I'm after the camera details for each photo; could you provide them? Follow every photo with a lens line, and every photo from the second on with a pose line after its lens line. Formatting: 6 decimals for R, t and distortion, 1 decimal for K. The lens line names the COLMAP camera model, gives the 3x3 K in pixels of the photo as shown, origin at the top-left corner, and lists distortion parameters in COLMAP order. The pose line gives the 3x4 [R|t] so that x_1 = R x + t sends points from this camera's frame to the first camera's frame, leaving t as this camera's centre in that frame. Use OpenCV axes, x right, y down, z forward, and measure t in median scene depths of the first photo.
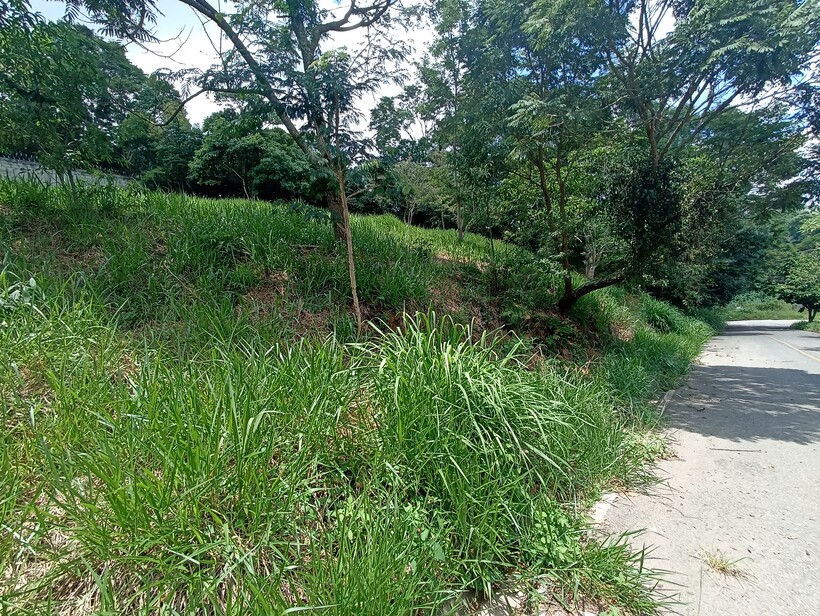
lens RADIAL K [[372.4, 0, 410.0], [0, 372.4, 308.0], [0, 0, 1]] dist [0.000986, -0.000443]
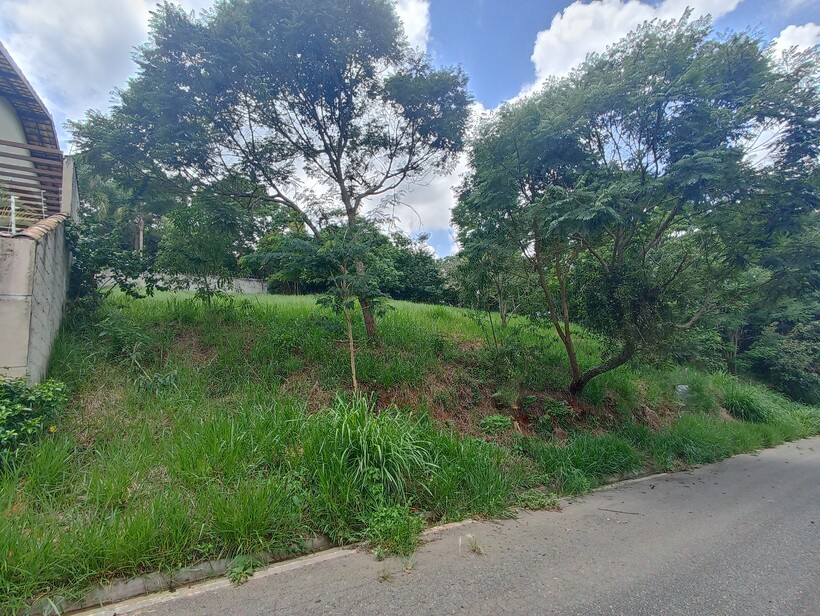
lens RADIAL K [[372.4, 0, 410.0], [0, 372.4, 308.0], [0, 0, 1]] dist [0.000986, -0.000443]
pose [[0.966049, -0.037853, -0.255573, 0.084570], [-0.015831, 0.978677, -0.204795, -0.001668], [0.257875, 0.201888, 0.944850, -0.073706]]
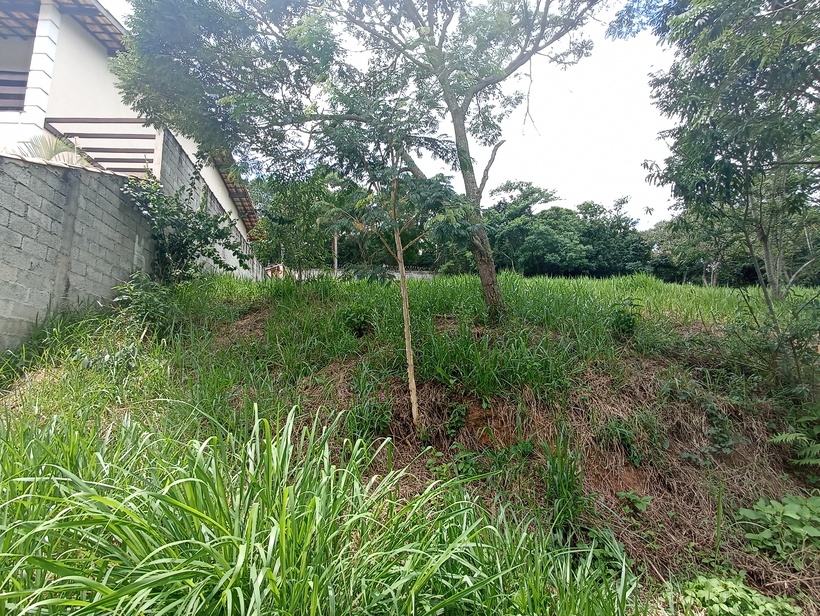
lens RADIAL K [[372.4, 0, 410.0], [0, 372.4, 308.0], [0, 0, 1]] dist [0.000986, -0.000443]
pose [[0.723155, -0.056871, -0.688341, 0.068253], [-0.083726, 0.982037, -0.169097, -0.007182], [0.685593, 0.179916, 0.705403, 0.083996]]
